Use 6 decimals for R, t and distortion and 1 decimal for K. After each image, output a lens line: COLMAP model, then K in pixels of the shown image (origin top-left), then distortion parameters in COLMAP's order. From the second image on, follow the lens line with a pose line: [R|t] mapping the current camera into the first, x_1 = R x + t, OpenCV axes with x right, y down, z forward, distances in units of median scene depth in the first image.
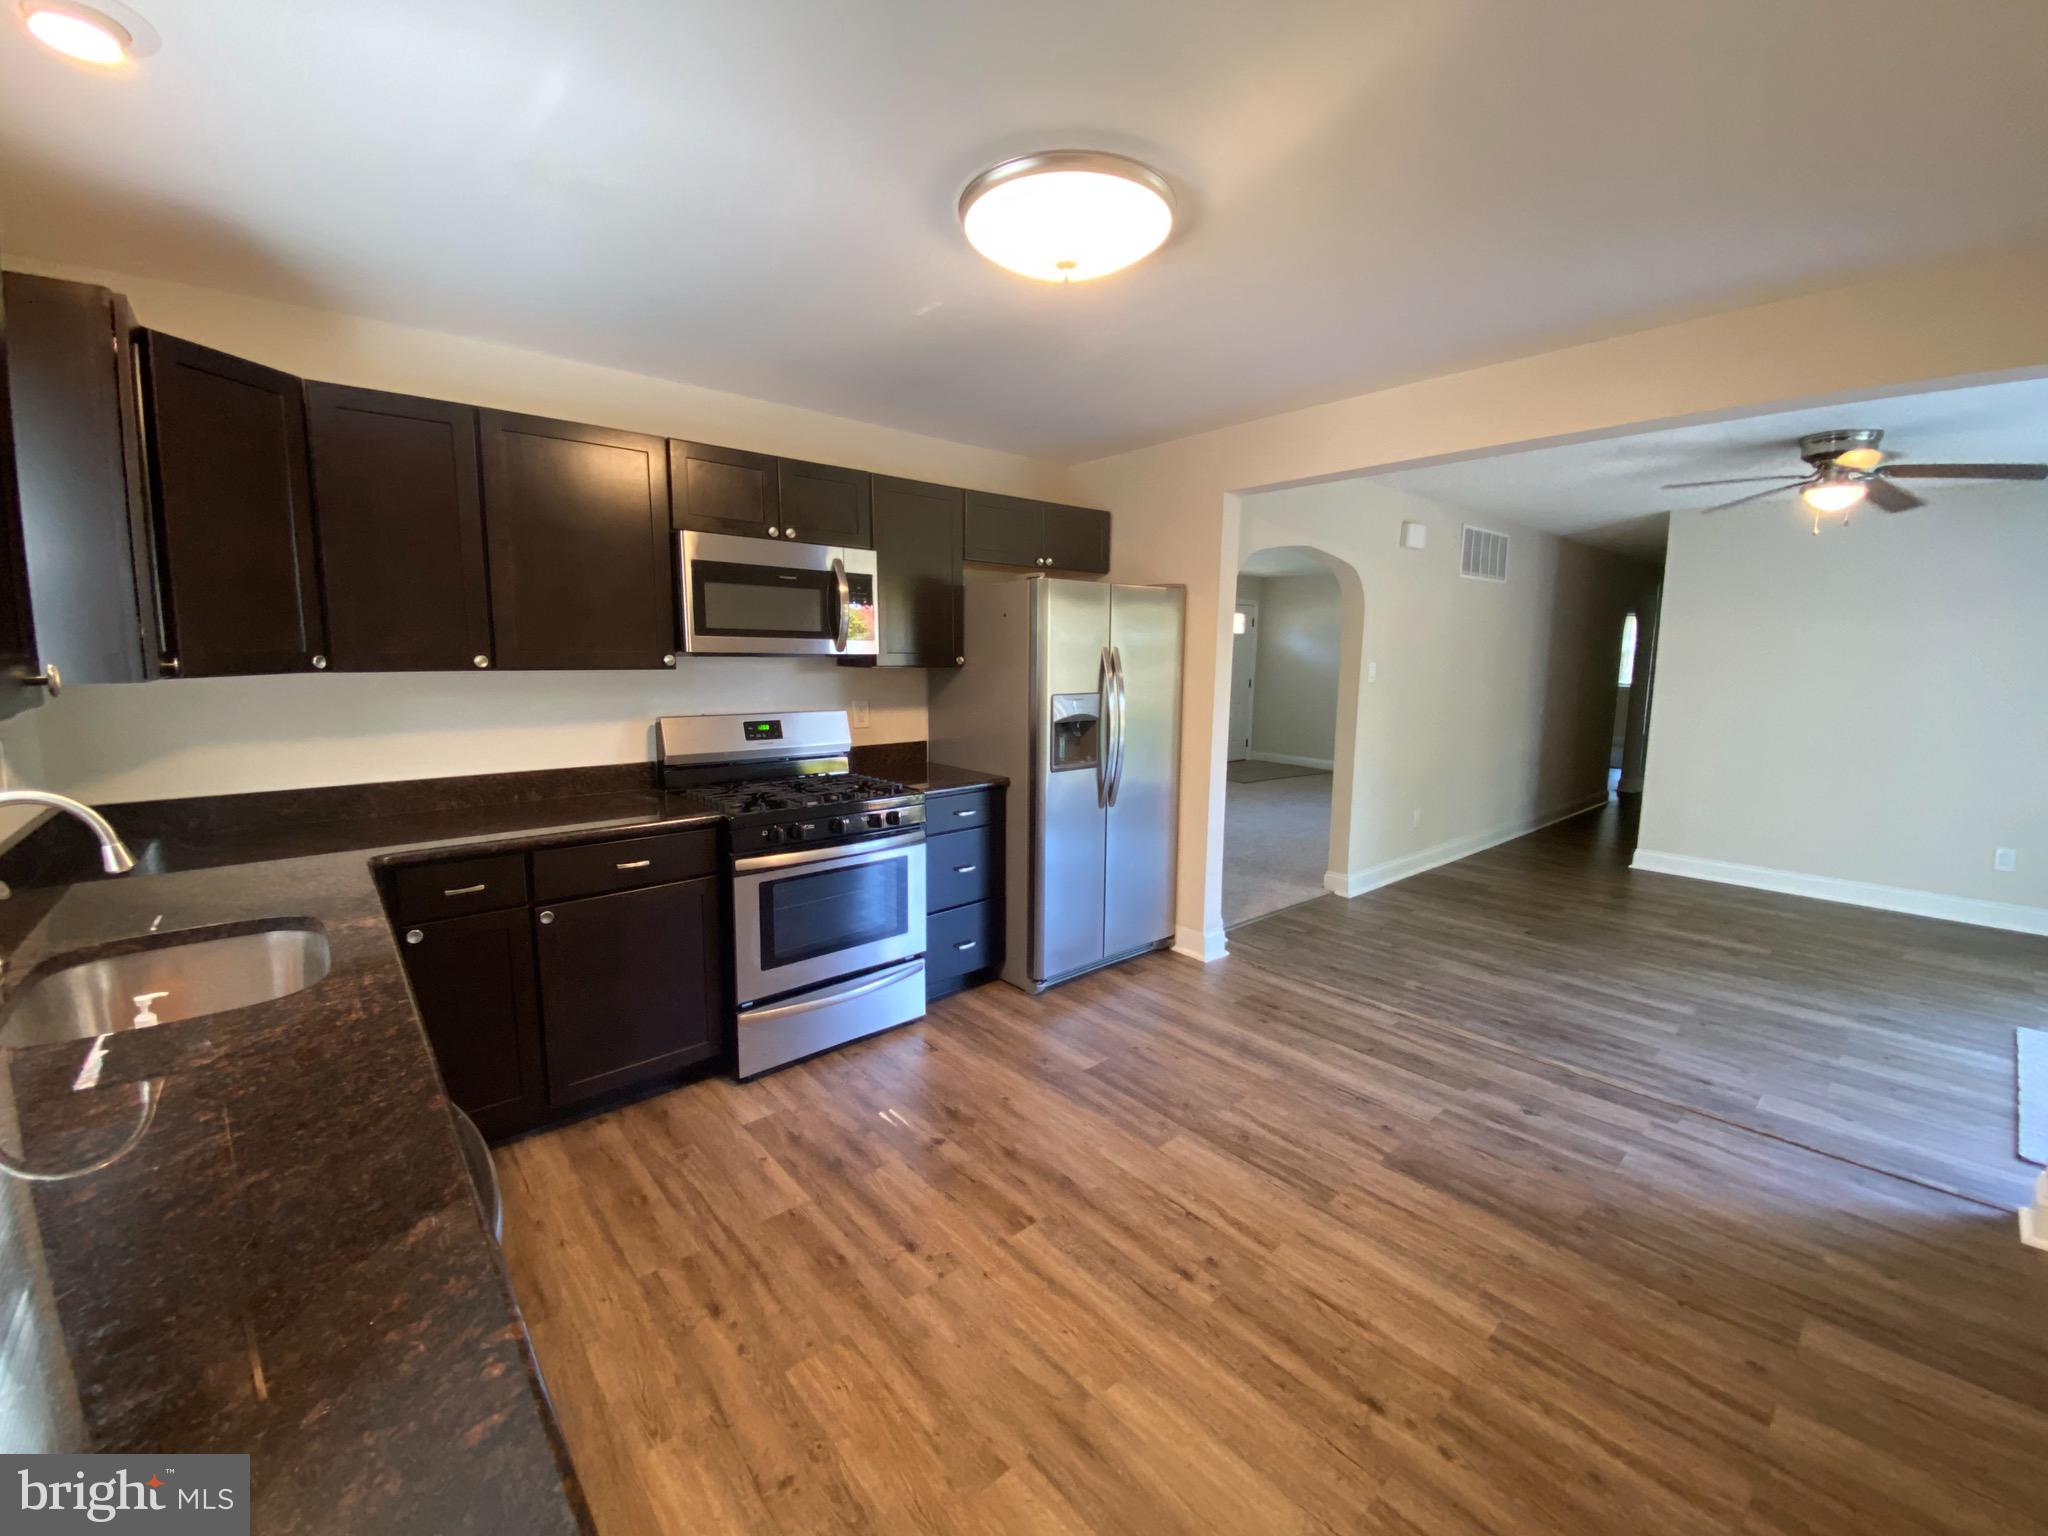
lens RADIAL K [[846.2, 0, 1025.5], [0, 846.2, 761.6], [0, 0, 1]] dist [0.048062, -0.026560]
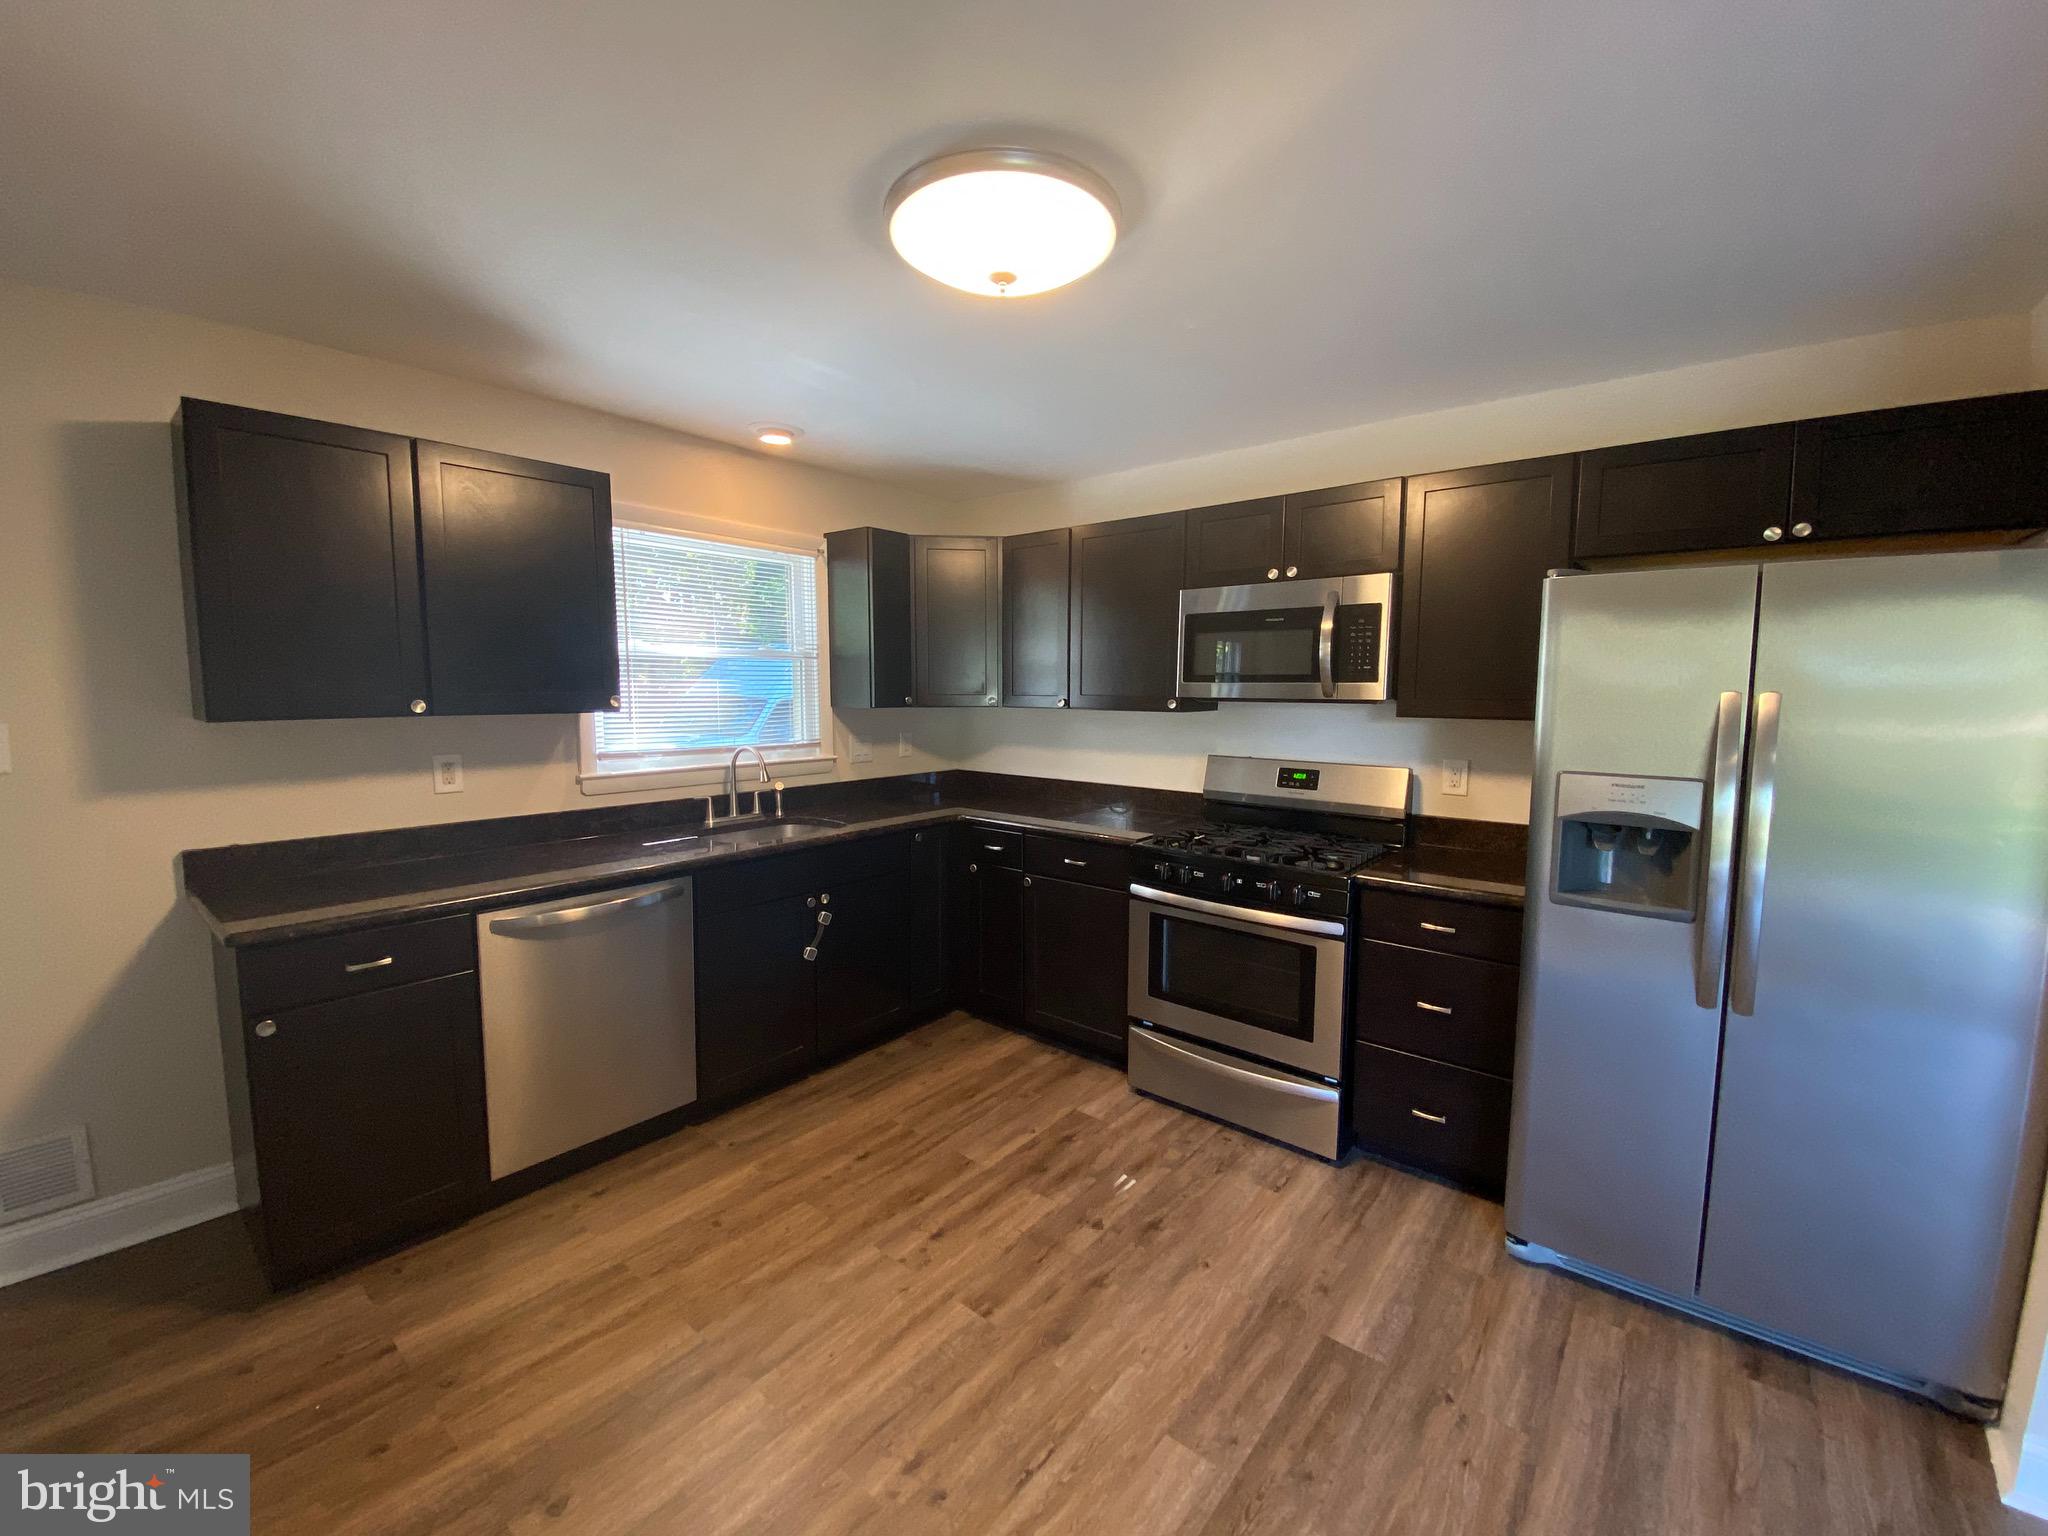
lens RADIAL K [[846.2, 0, 1025.5], [0, 846.2, 761.6], [0, 0, 1]] dist [0.048062, -0.026560]
pose [[0.152812, 0.087933, -0.984336, 0.833887], [-0.129666, 0.989207, 0.068238, -0.117905], [0.979712, 0.117207, 0.162564, 0.781541]]
